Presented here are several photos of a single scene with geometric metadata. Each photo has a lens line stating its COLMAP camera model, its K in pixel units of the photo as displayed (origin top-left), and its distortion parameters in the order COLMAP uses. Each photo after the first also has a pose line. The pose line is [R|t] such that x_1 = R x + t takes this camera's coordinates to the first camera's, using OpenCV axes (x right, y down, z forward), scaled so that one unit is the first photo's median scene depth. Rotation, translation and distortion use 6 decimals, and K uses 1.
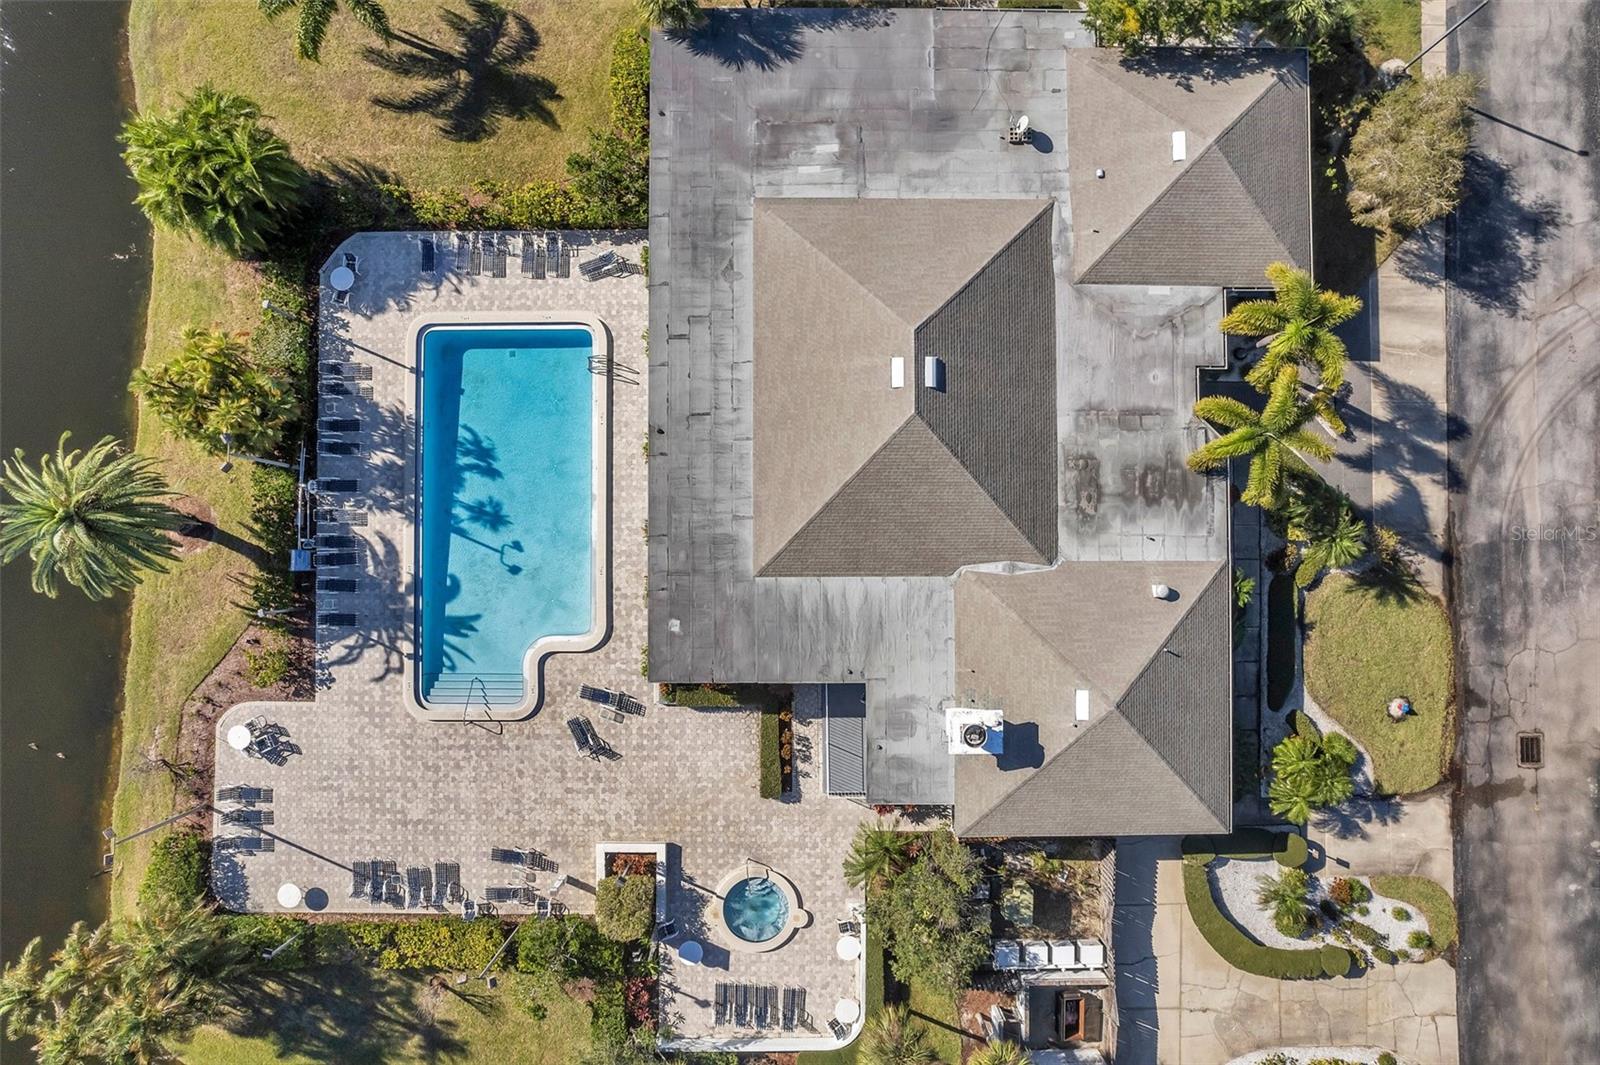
lens RADIAL K [[1014.6, 0, 800.0], [0, 1014.6, 532.5], [0, 0, 1]] dist [0.001992, -0.093358]
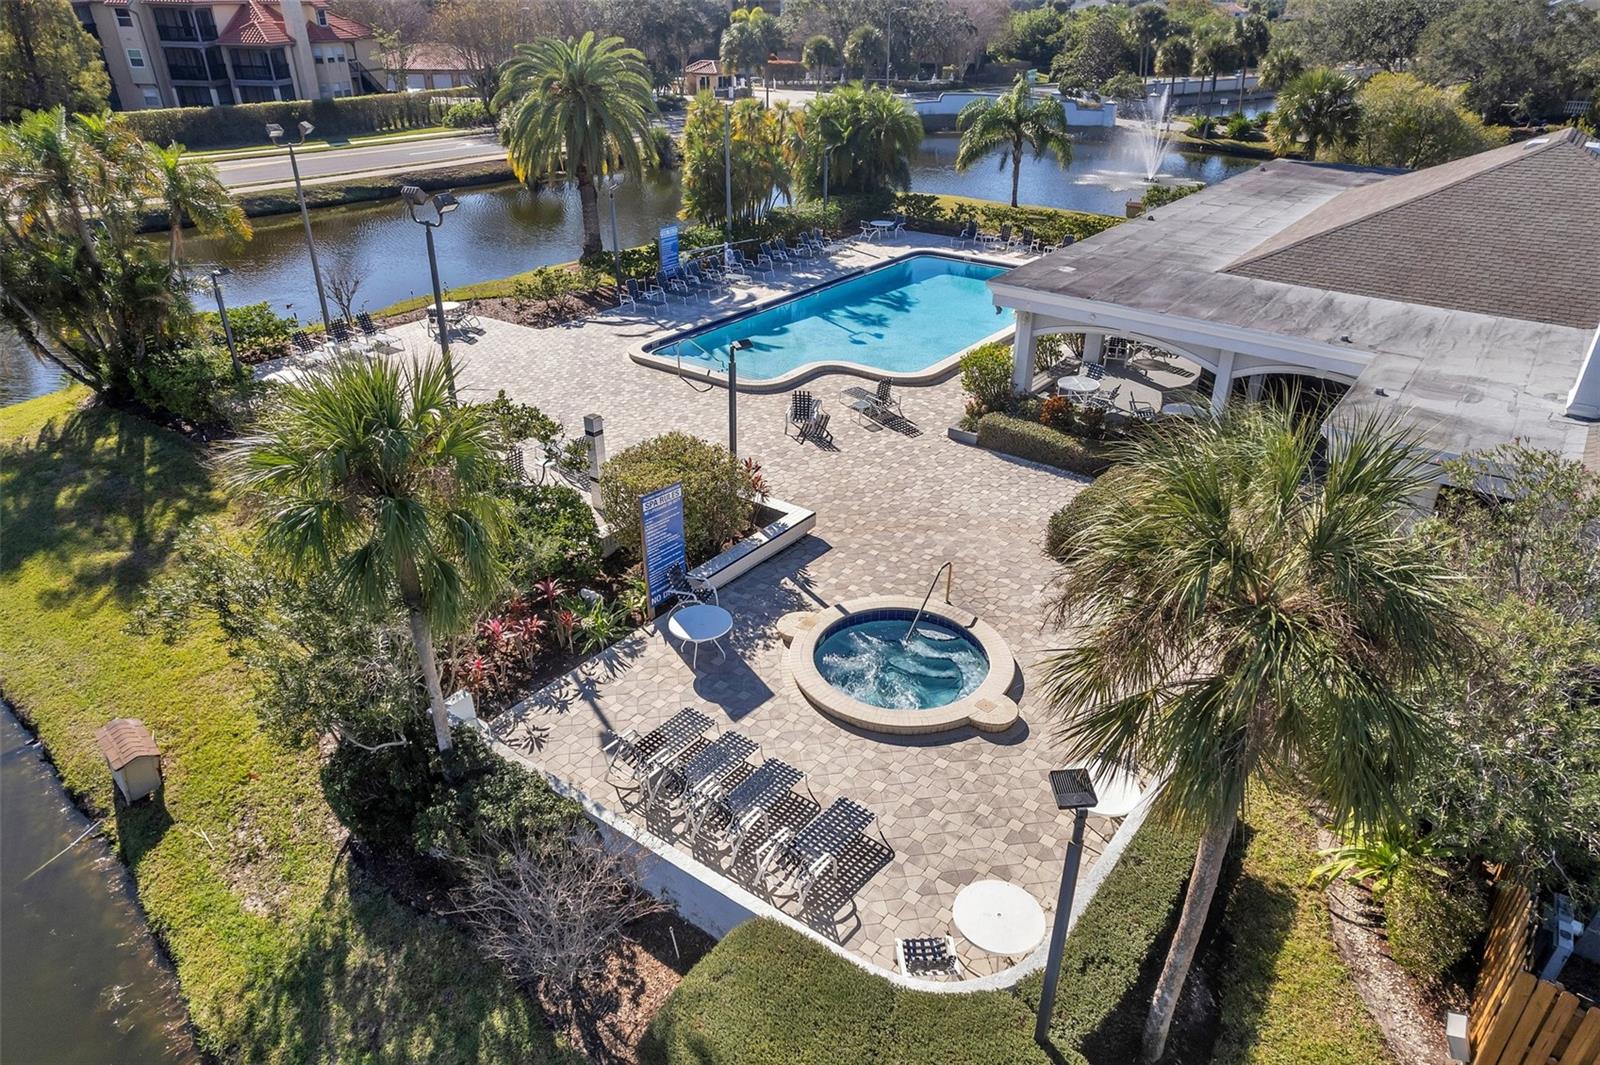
lens RADIAL K [[978.3, 0, 800.0], [0, 978.3, 532.5], [0, 0, 1]] dist [0.001206, -0.103469]
pose [[0.803109, 0.277373, -0.527333, 0.101384], [-0.595521, 0.402260, -0.695371, 0.621261], [0.019248, 0.872497, 0.488240, 0.779443]]
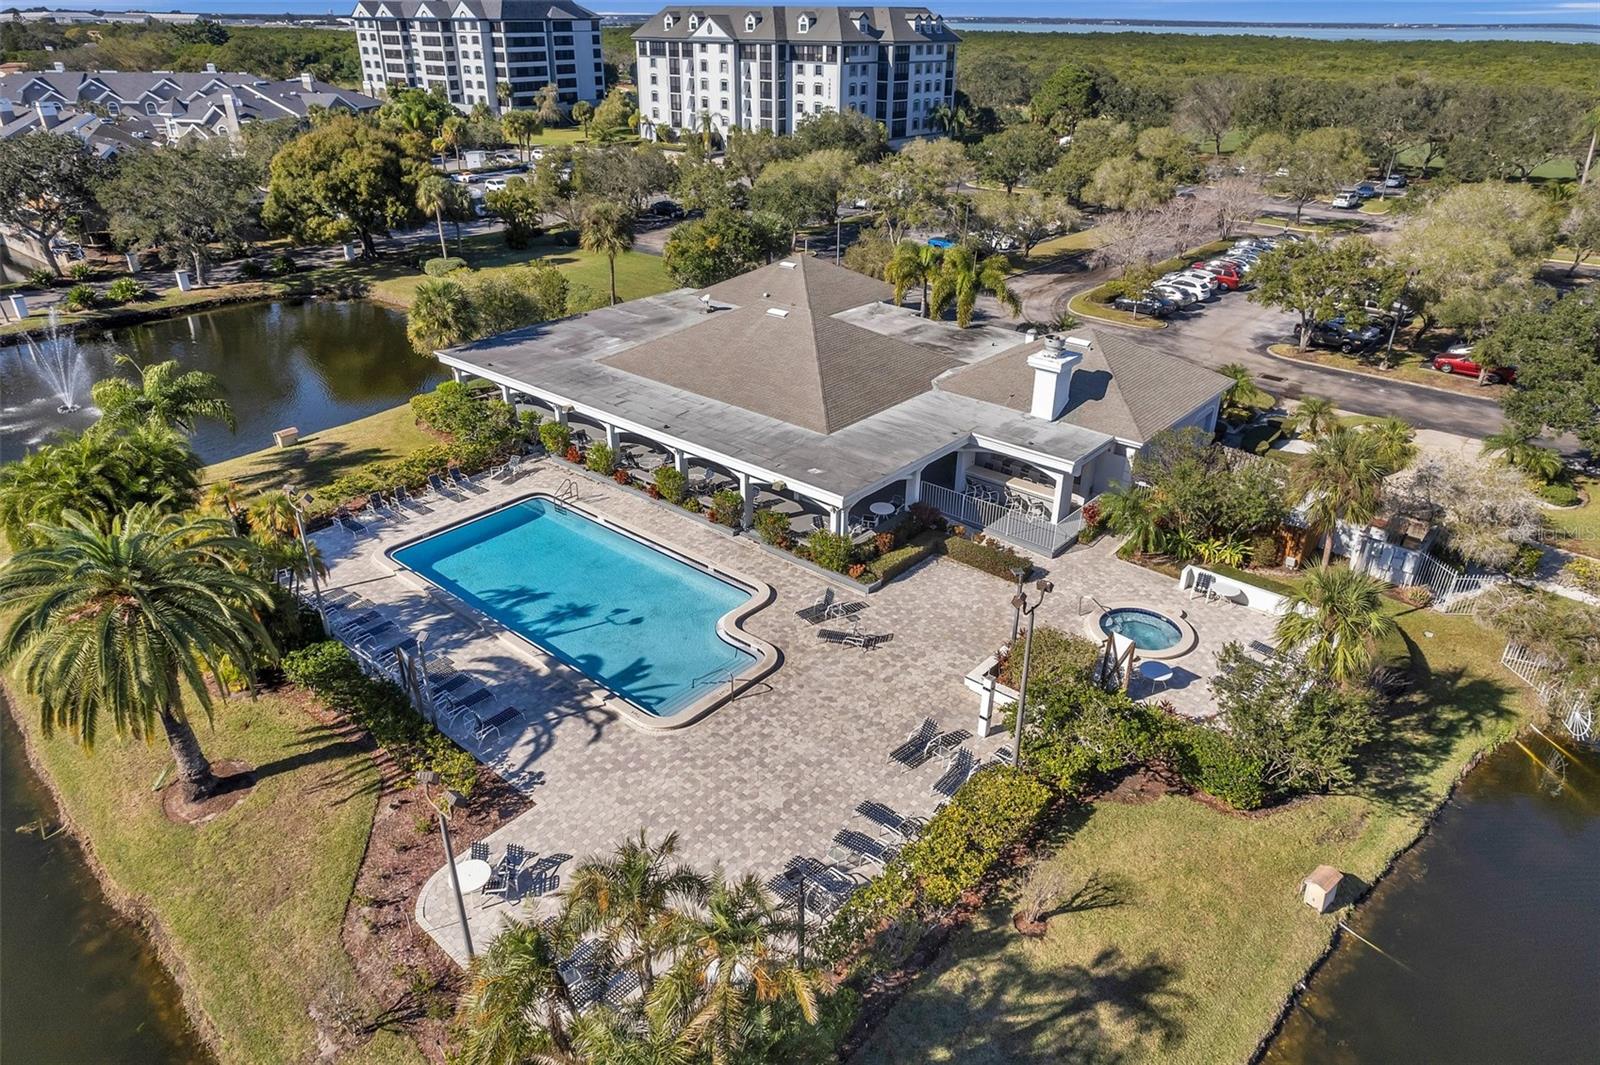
lens RADIAL K [[1014.6, 0, 800.0], [0, 1014.6, 532.5], [0, 0, 1]] dist [0.001992, -0.093358]
pose [[0.651050, -0.349577, 0.673743, -0.743876], [0.758795, 0.322081, -0.566123, 0.599087], [-0.019096, 0.879807, 0.474948, 0.543068]]
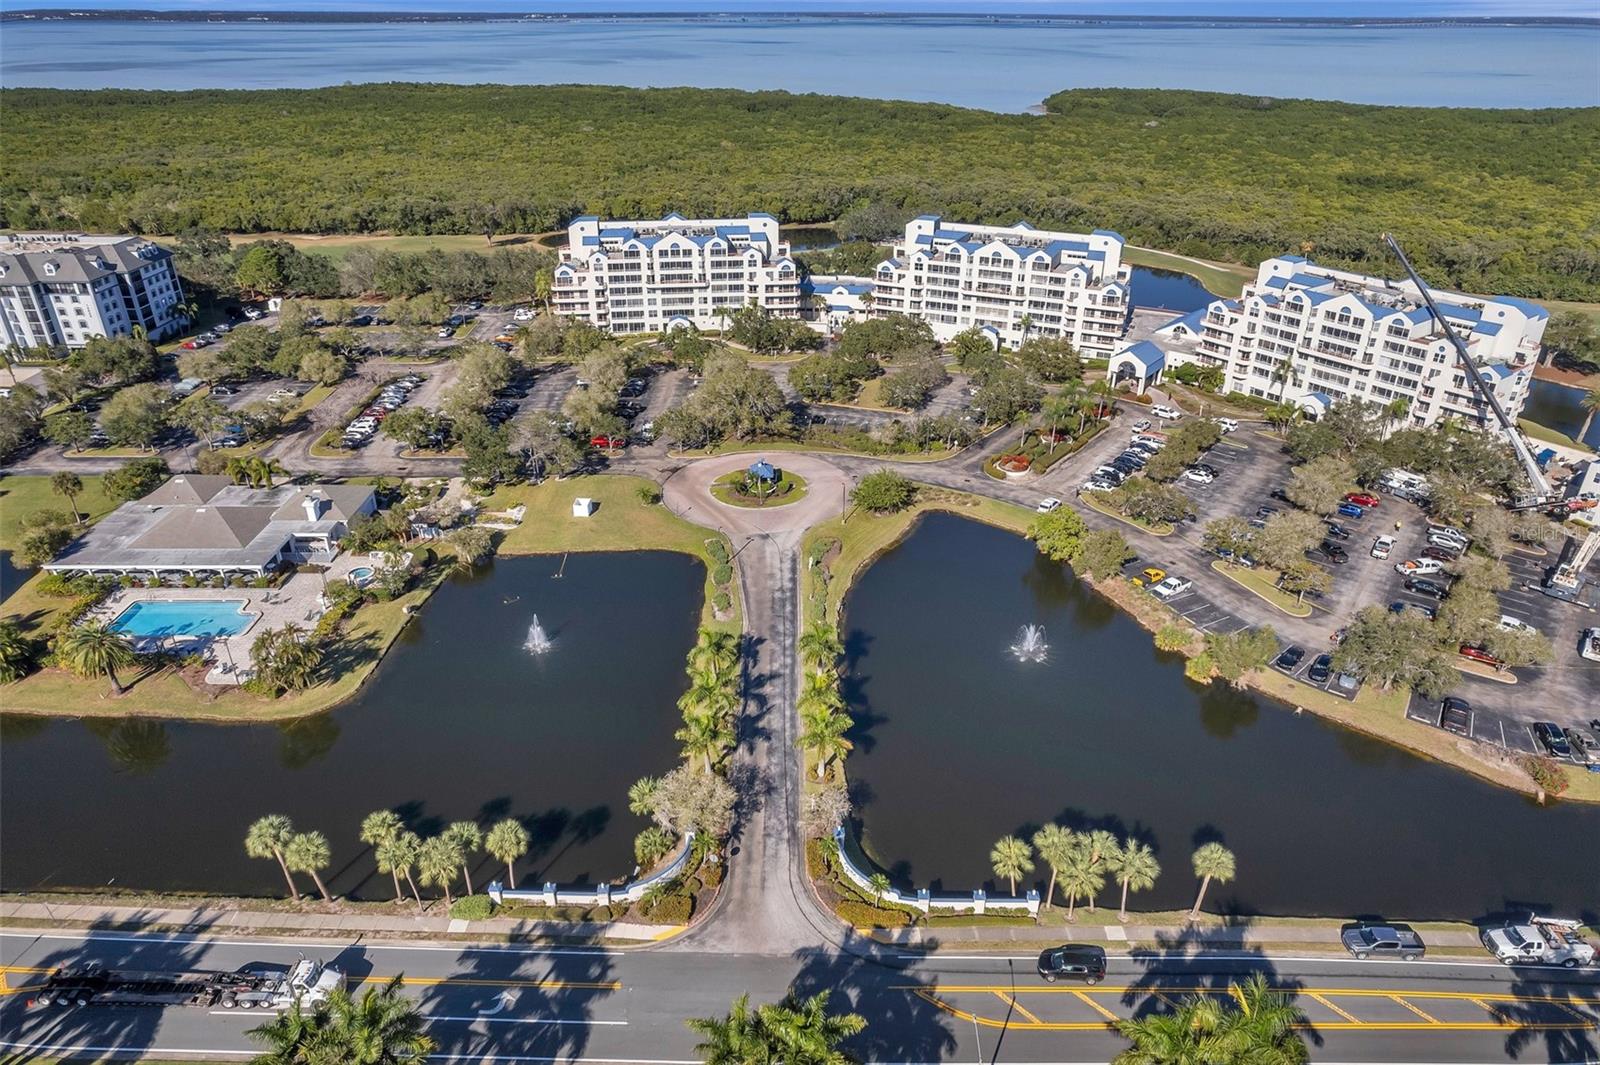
lens RADIAL K [[1003.0, 0, 800.0], [0, 1003.0, 532.5], [0, 0, 1]] dist [-0.076689, 0.067583]
pose [[-0.015621, -0.469905, 0.882579, -2.566732], [0.999386, 0.020354, 0.028525, 1.571272], [-0.031368, 0.882482, 0.469298, -0.512202]]
